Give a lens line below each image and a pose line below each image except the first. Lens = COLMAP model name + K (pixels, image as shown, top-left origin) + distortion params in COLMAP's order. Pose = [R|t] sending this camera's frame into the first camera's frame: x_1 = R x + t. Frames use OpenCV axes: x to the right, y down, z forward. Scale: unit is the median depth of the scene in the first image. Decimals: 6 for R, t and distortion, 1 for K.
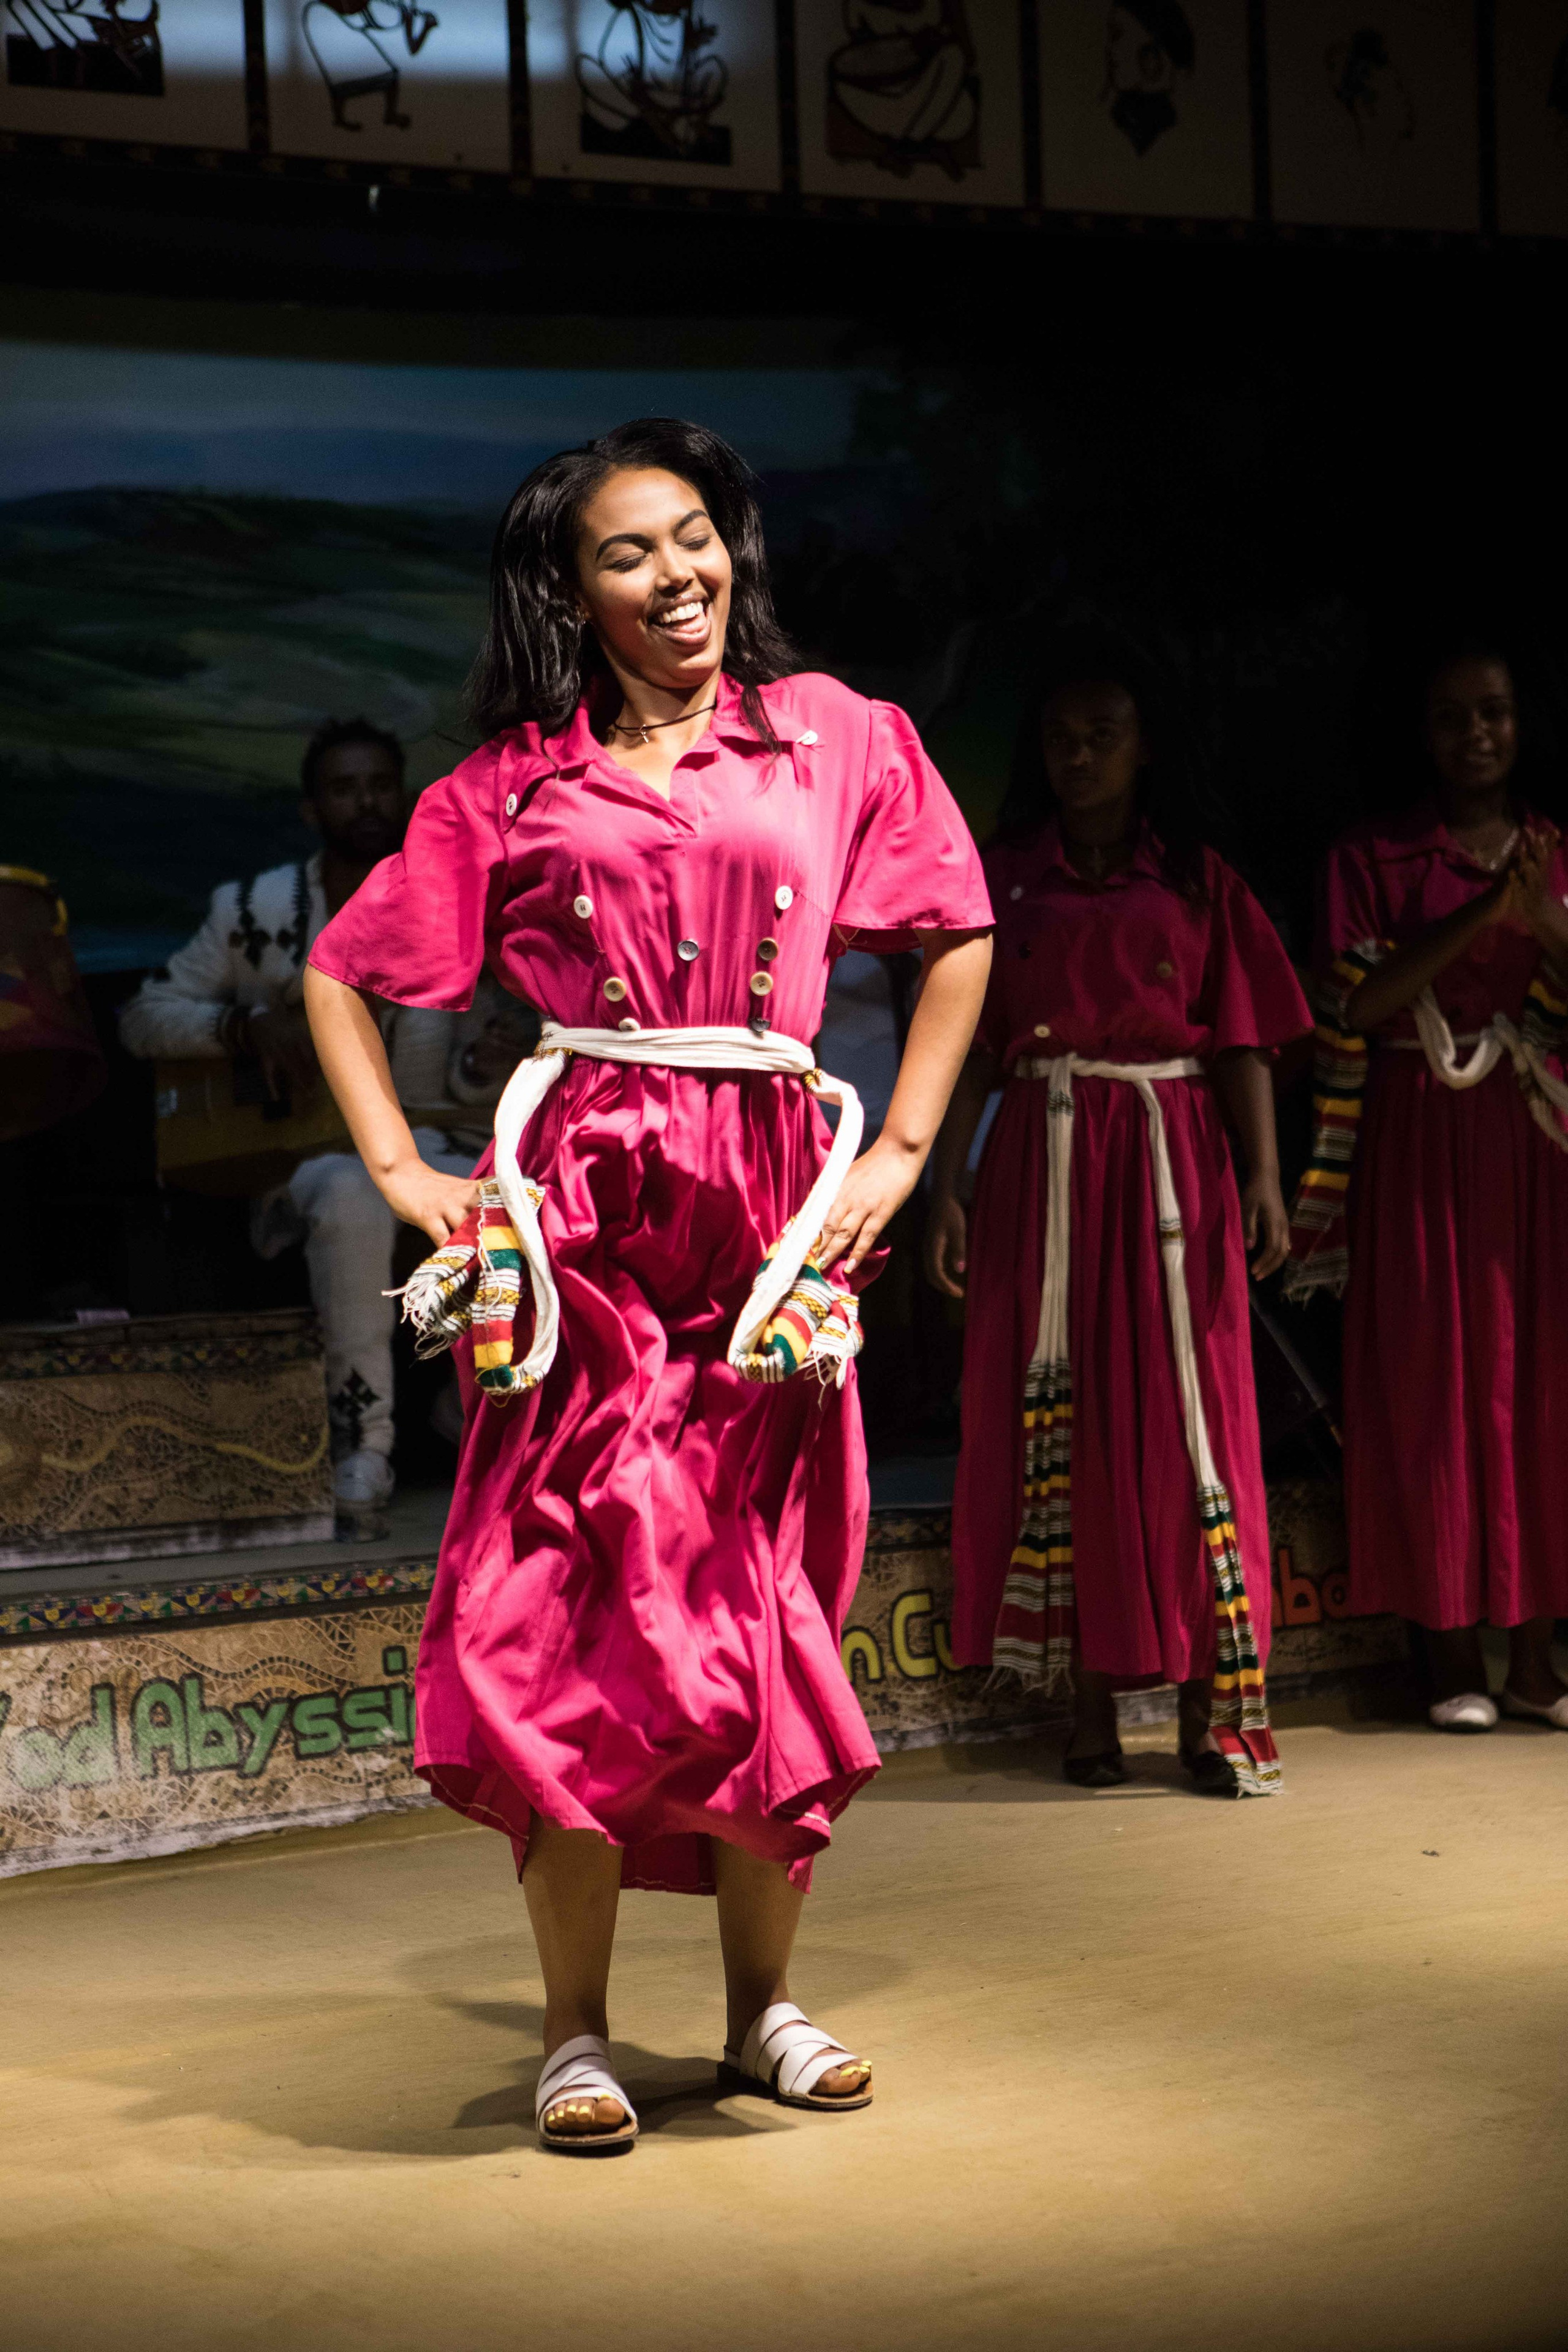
lens RADIAL K [[4678.6, 0, 773.1], [0, 4678.6, 1147.3], [0, 0, 1]] dist [0.250503, 0.000000]
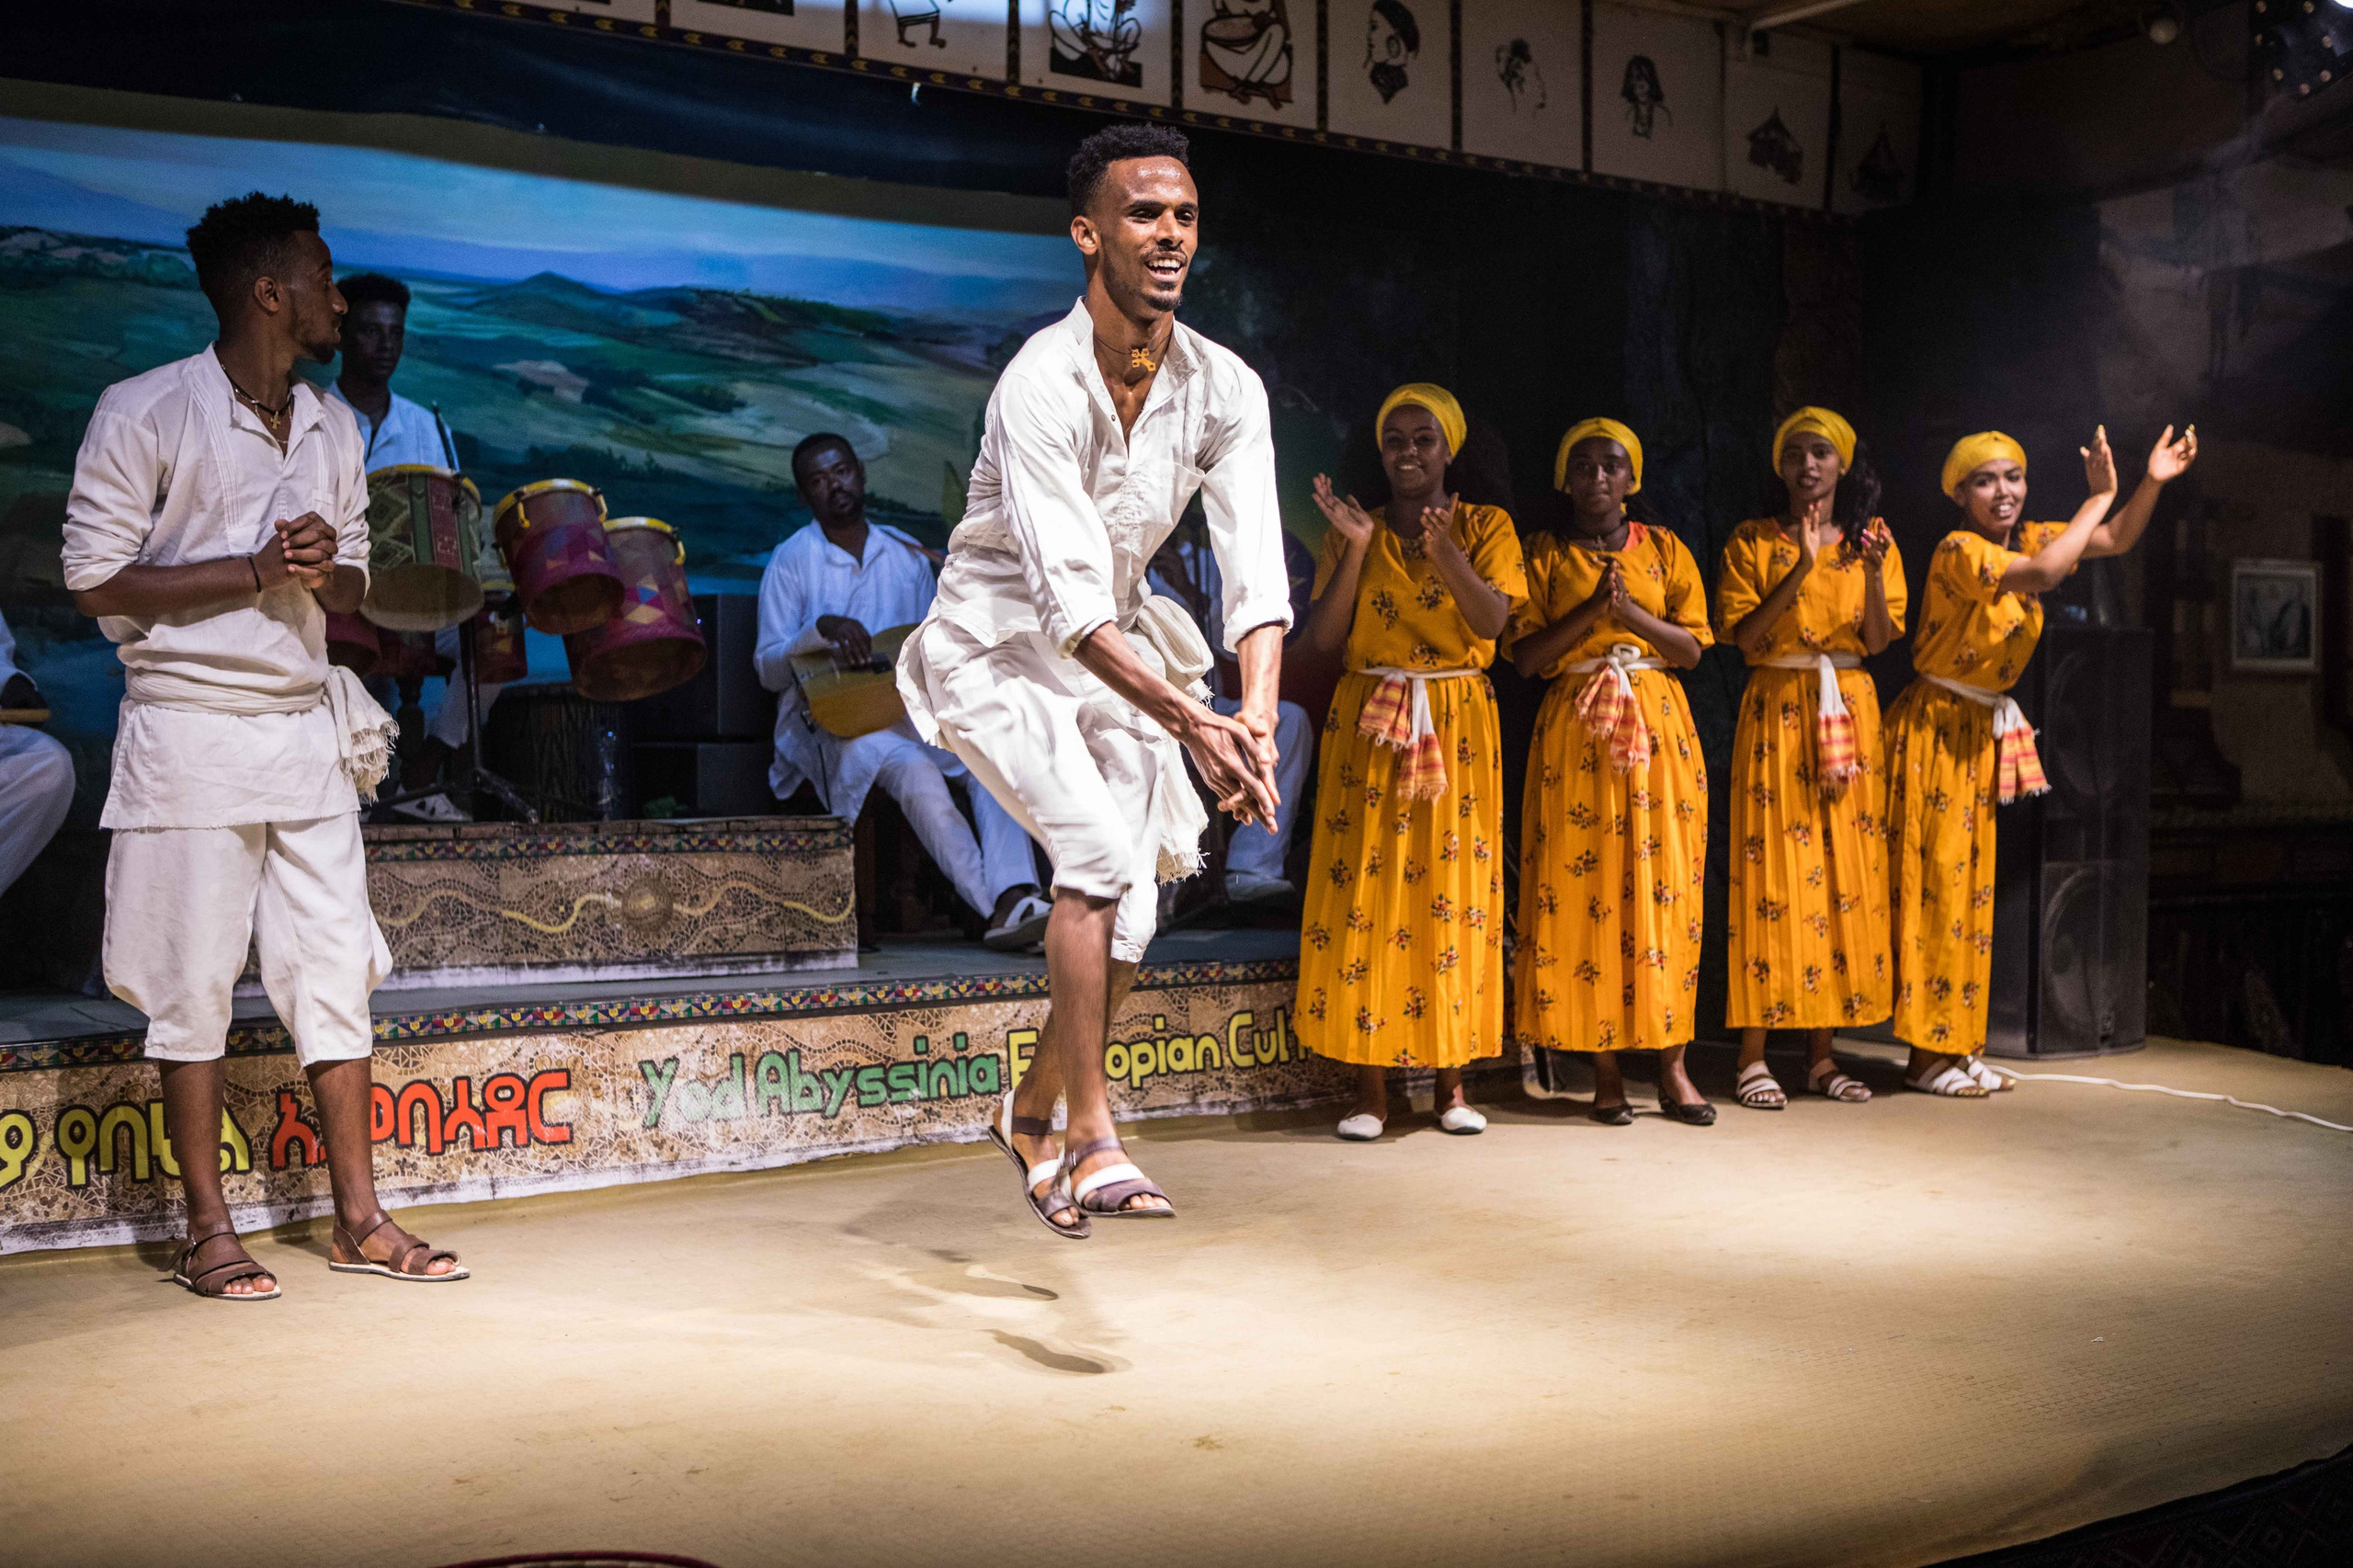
lens RADIAL K [[2799.0, 0, 1174.4], [0, 2799.0, 778.4], [0, 0, 1]] dist [-0.008292, 0.000000]
pose [[0.993935, 0.035522, 0.104075, -0.095874], [-0.035570, 0.999366, -0.001400, 0.021860], [-0.104058, -0.002311, 0.994569, 0.097060]]
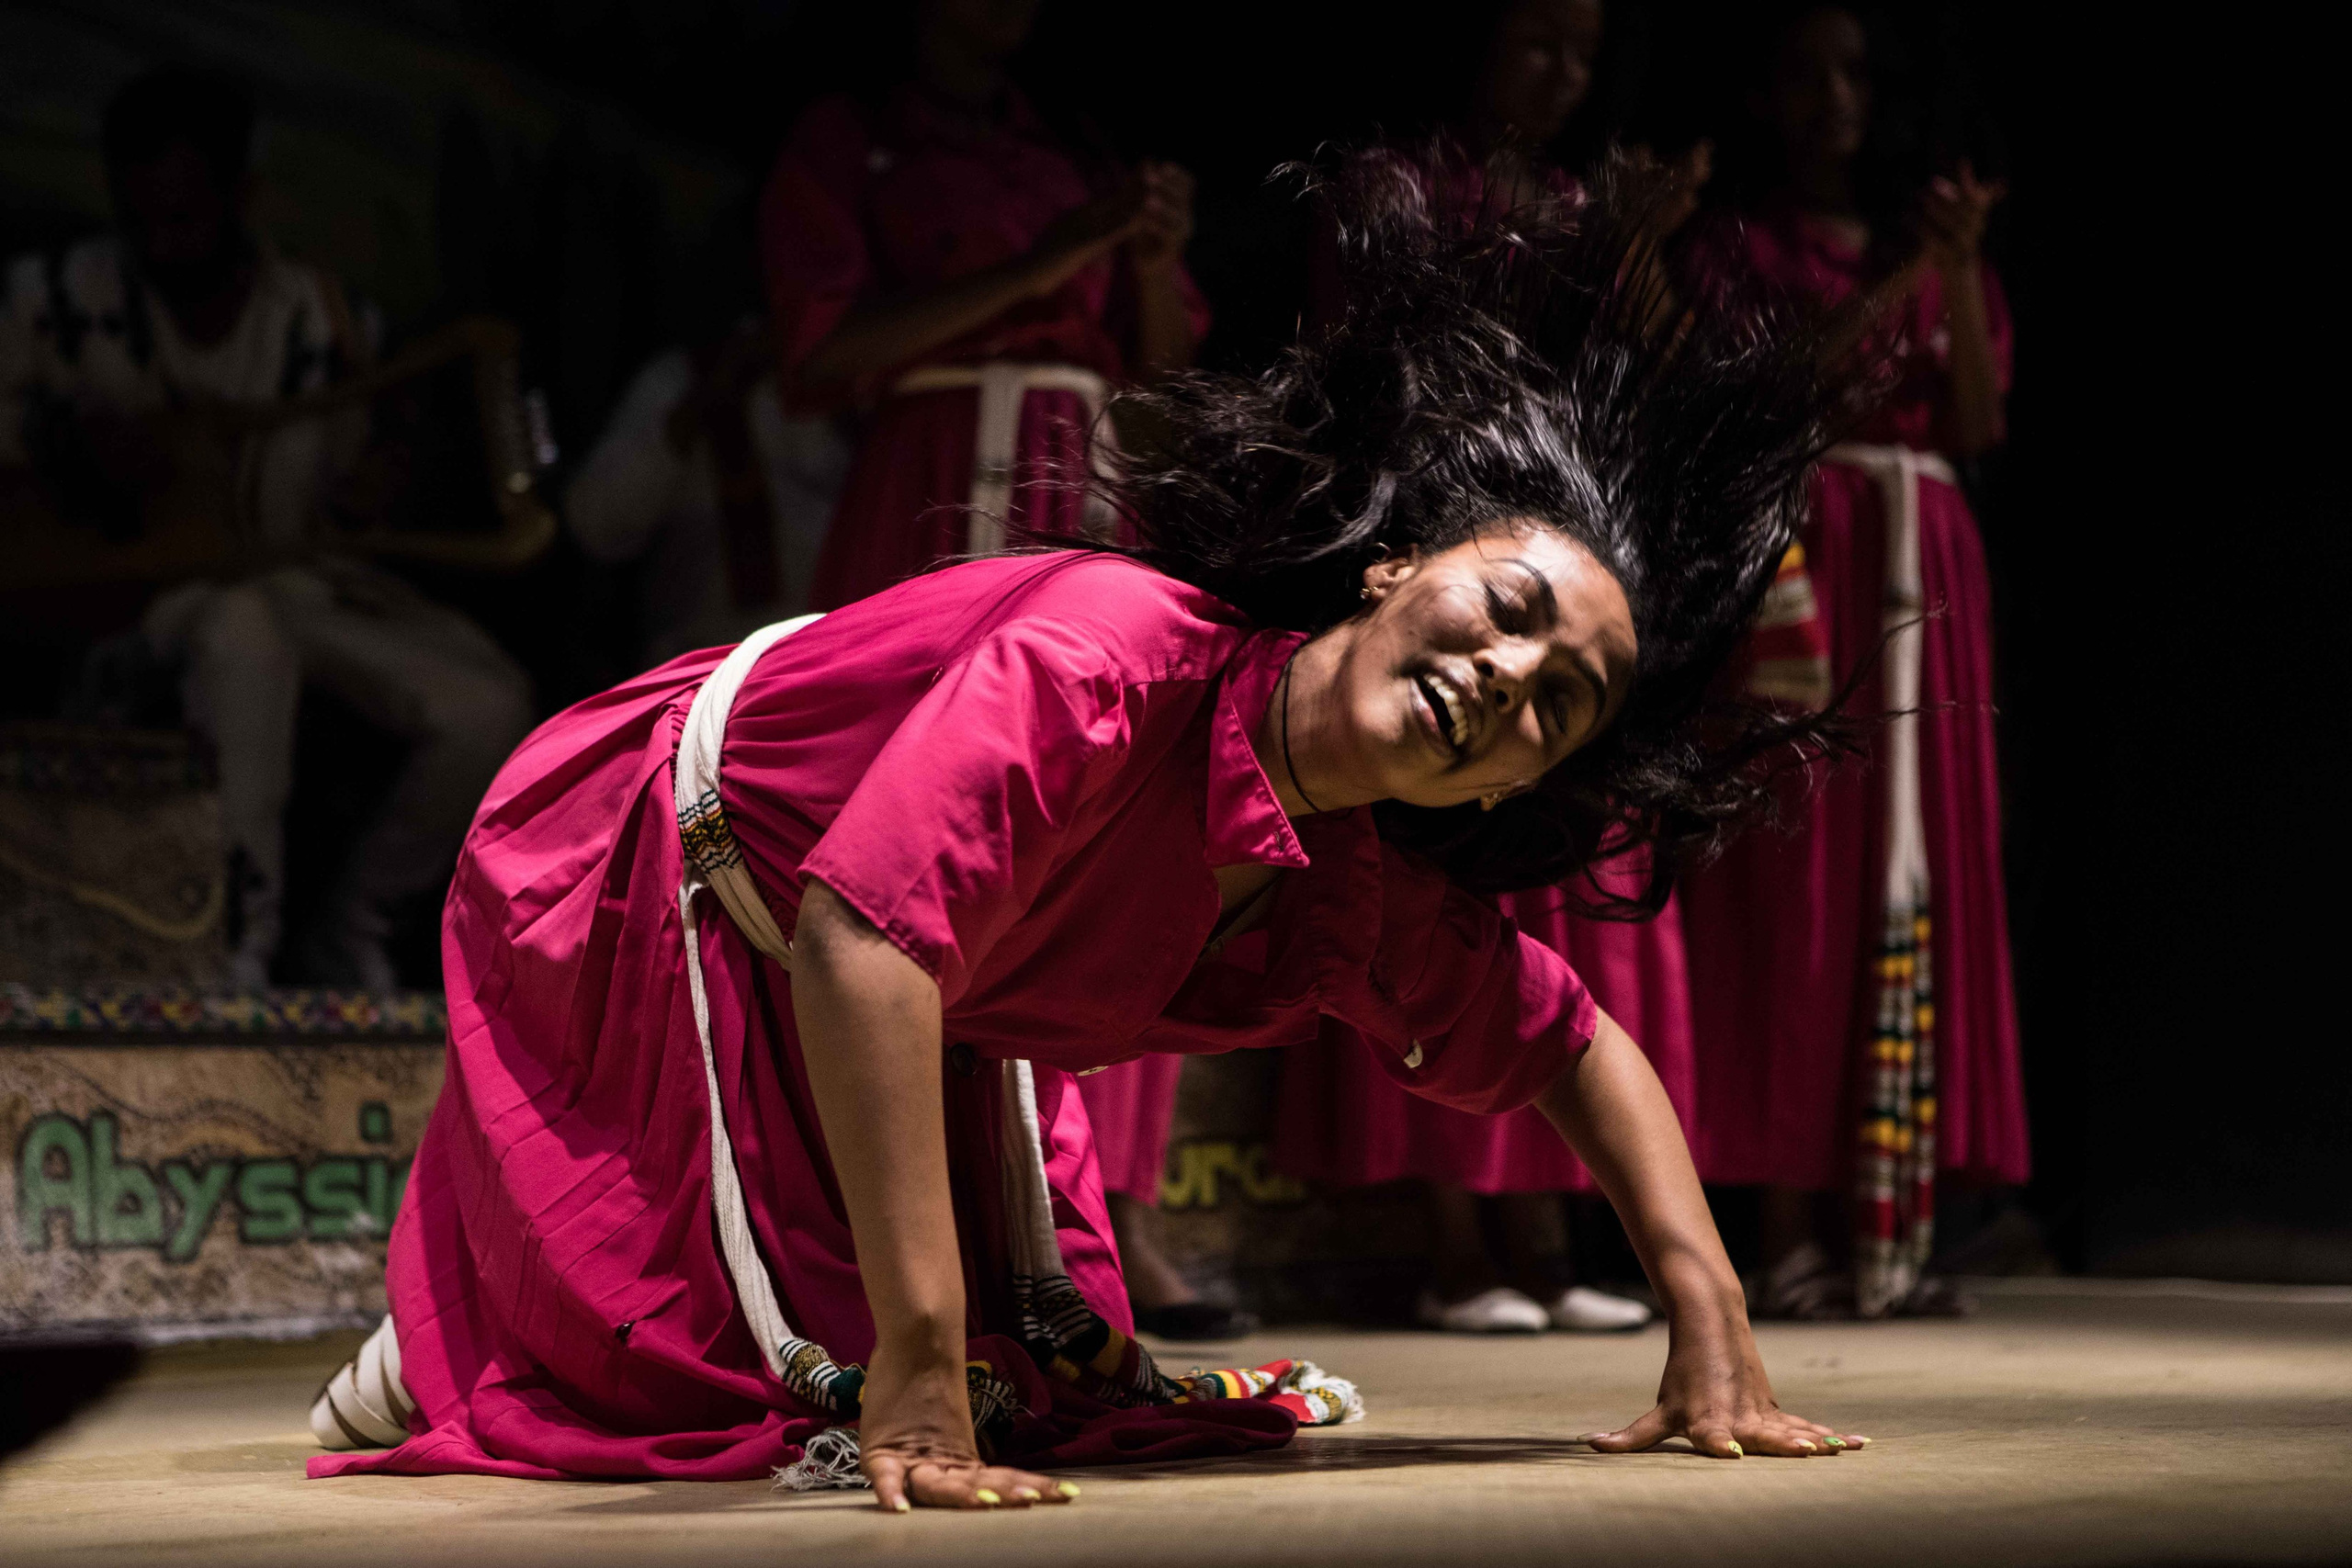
lens RADIAL K [[4678.2, 0, 1185.4], [0, 4678.2, 770.2], [0, 0, 1]] dist [0.250503, 0.000000]
pose [[0.977297, 0.047783, 0.206417, -0.110911], [-0.026636, 0.994216, -0.104040, 0.127084], [-0.210194, 0.096180, 0.972917, 0.256530]]
